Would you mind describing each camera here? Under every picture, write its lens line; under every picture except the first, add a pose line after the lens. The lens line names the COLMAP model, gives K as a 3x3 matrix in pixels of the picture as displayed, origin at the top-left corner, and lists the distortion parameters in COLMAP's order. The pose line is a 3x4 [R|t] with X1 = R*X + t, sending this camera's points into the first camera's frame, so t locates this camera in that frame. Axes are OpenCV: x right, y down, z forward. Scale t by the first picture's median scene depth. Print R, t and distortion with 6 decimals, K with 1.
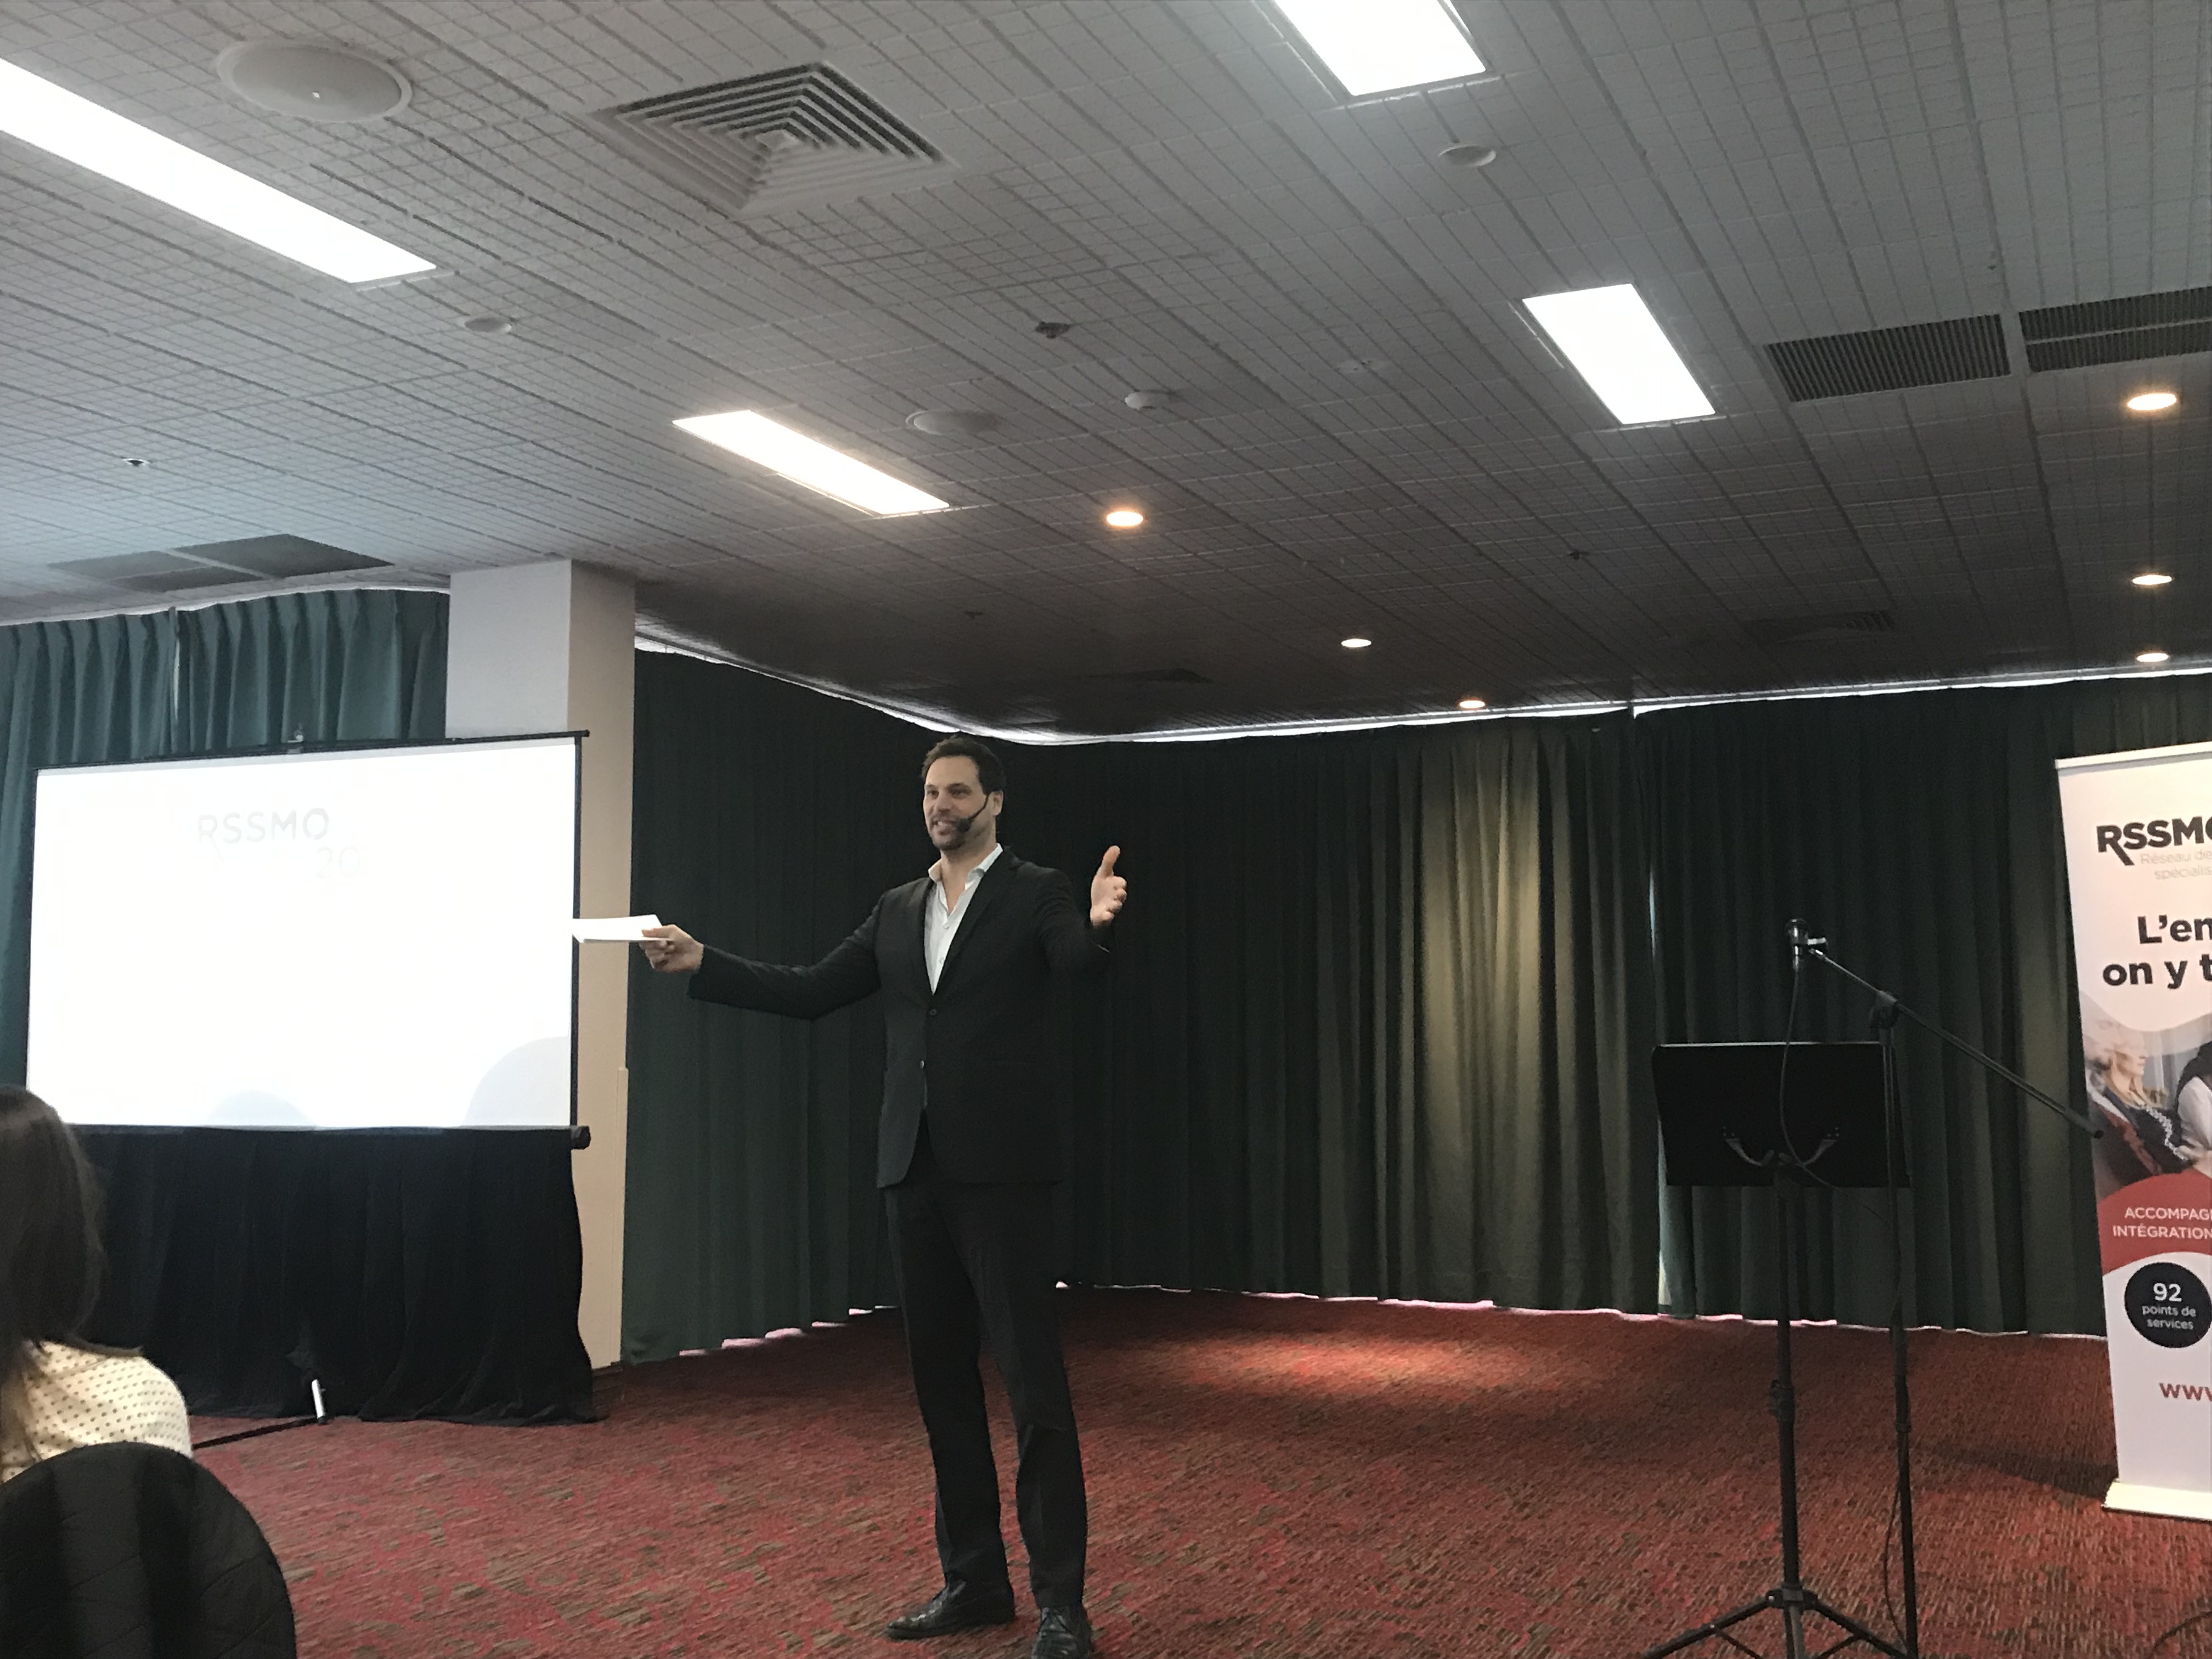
lens RADIAL K [[2256.8, 0, 1089.5], [0, 2256.8, 814.3], [0, 0, 1]] dist [0.021667, 0.002673]
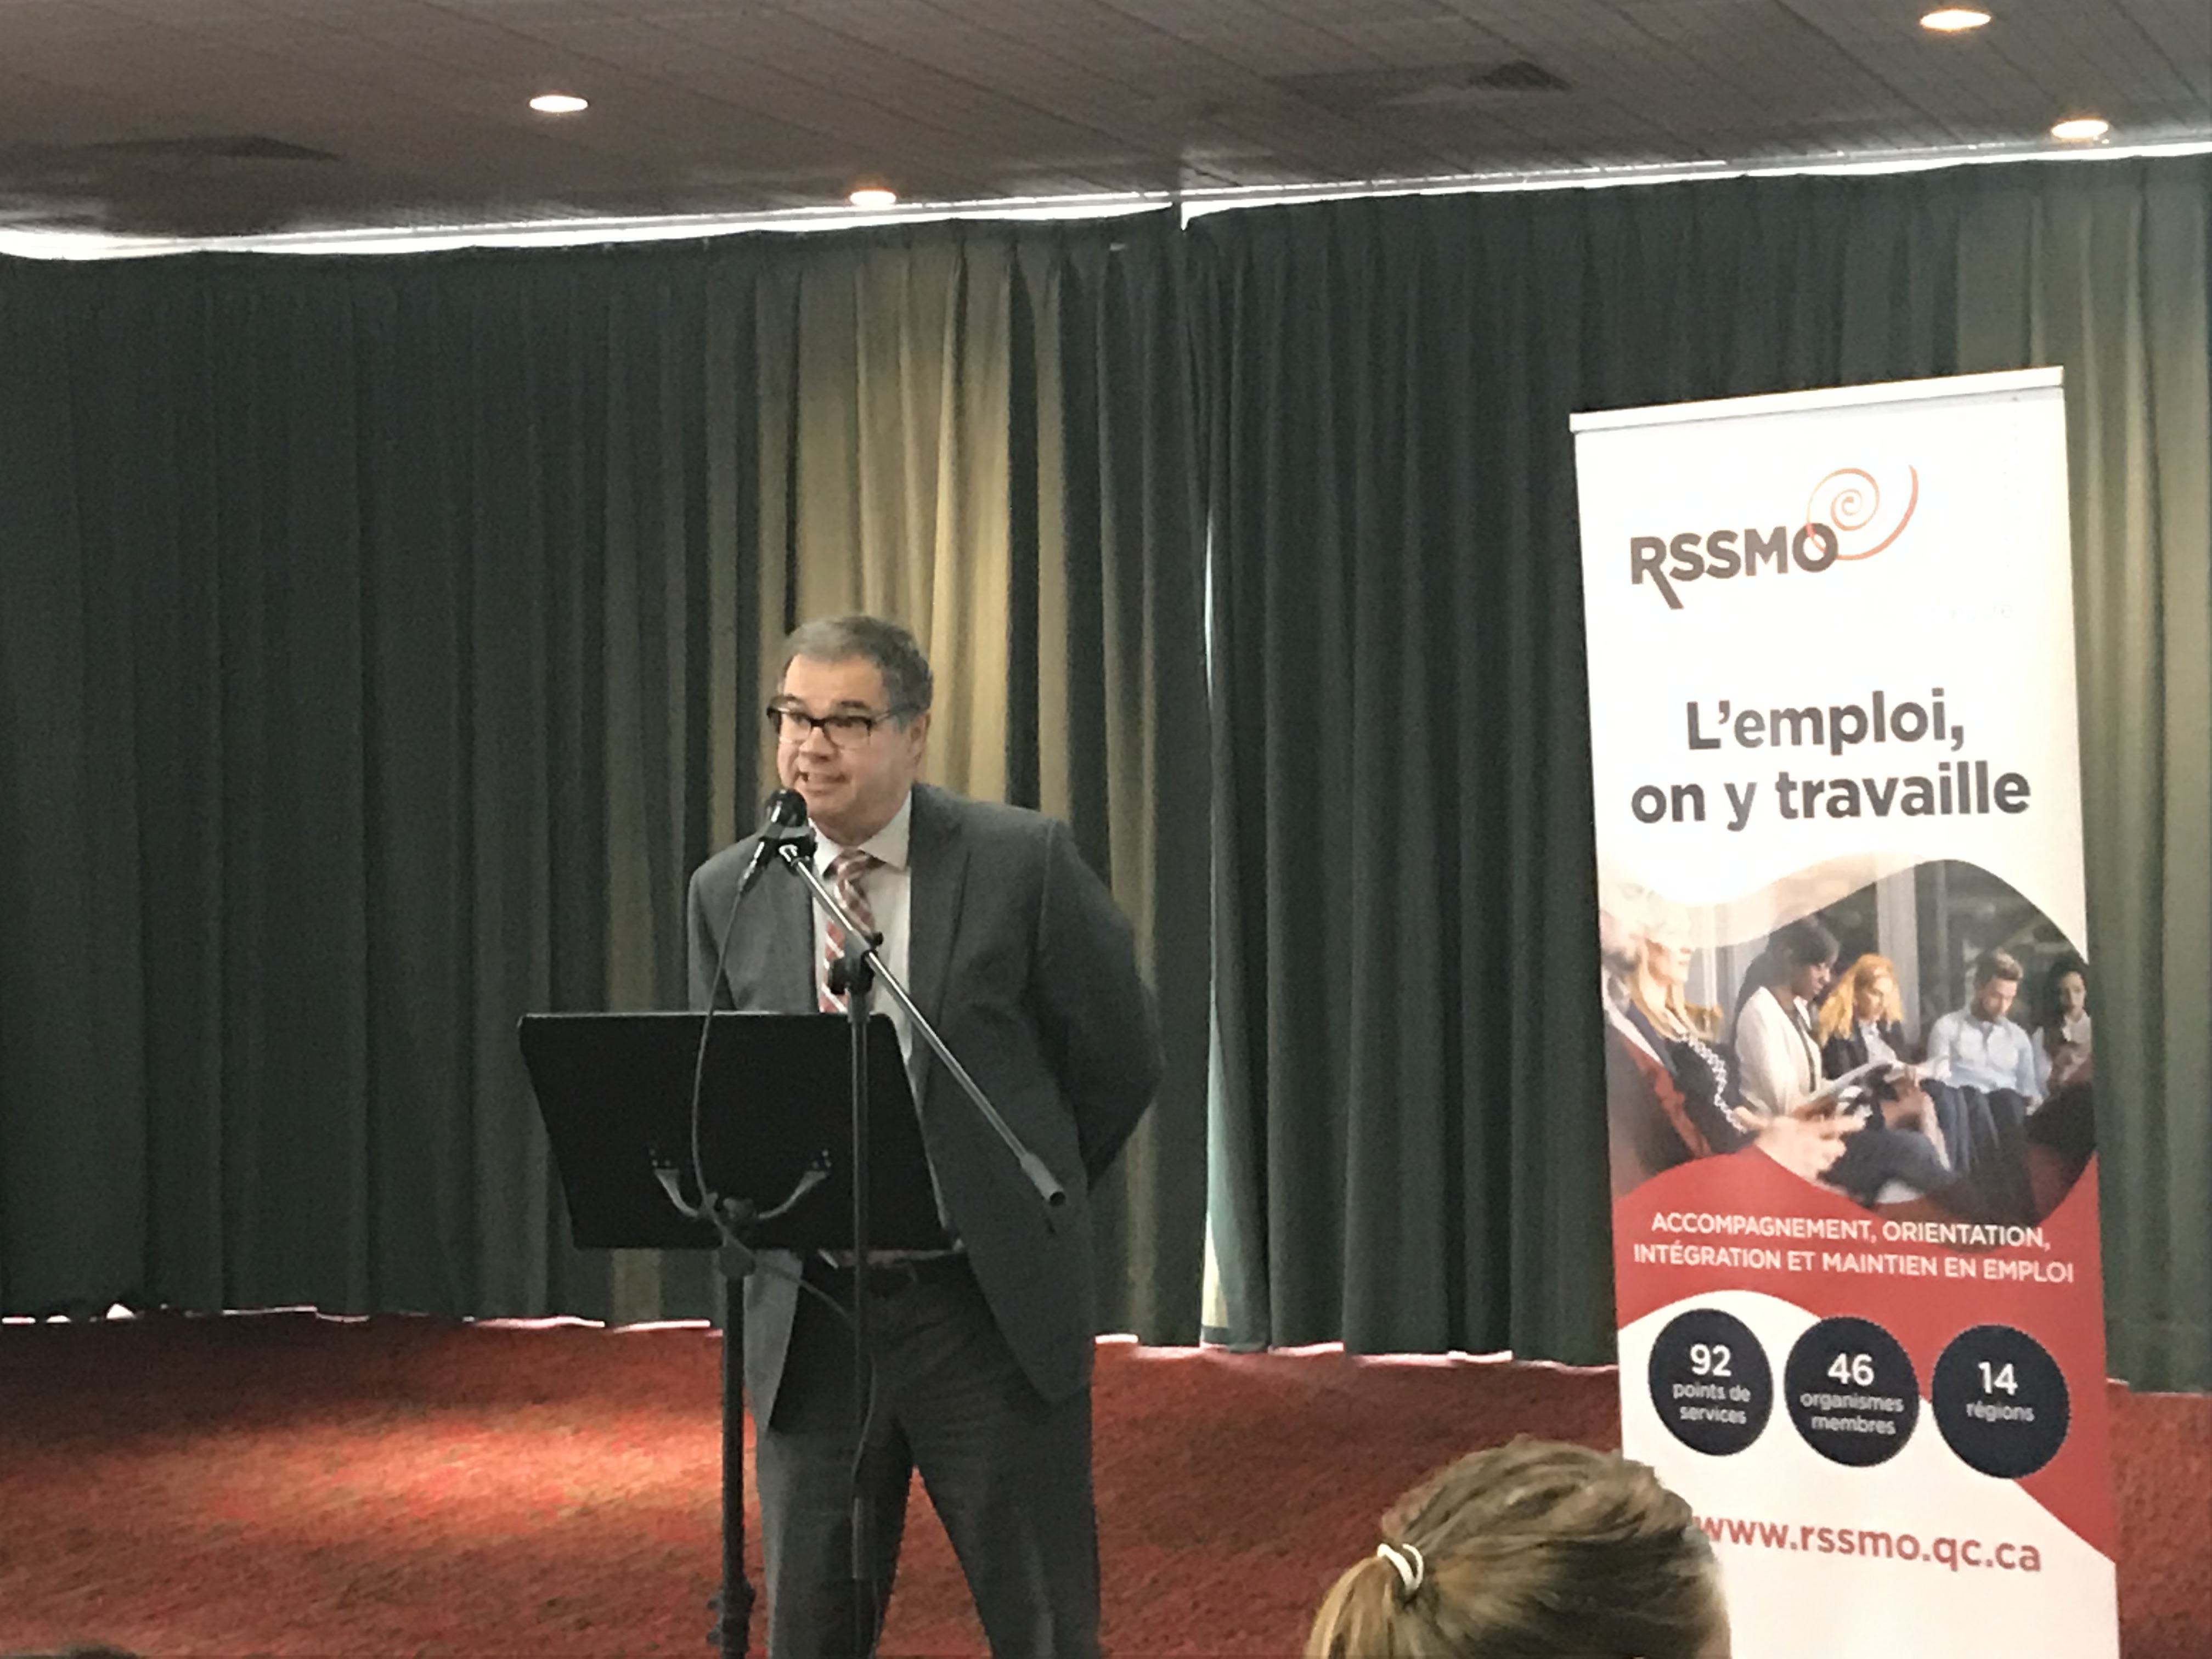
lens RADIAL K [[4637.8, 0, 1104.7], [0, 4637.8, 775.6], [0, 0, 1]] dist [0.182274, -0.798907]
pose [[0.996410, -0.009962, 0.084073, 0.224736], [0.000024, 0.993086, 0.117389, -0.072360], [-0.084661, -0.116966, 0.989521, -0.128182]]
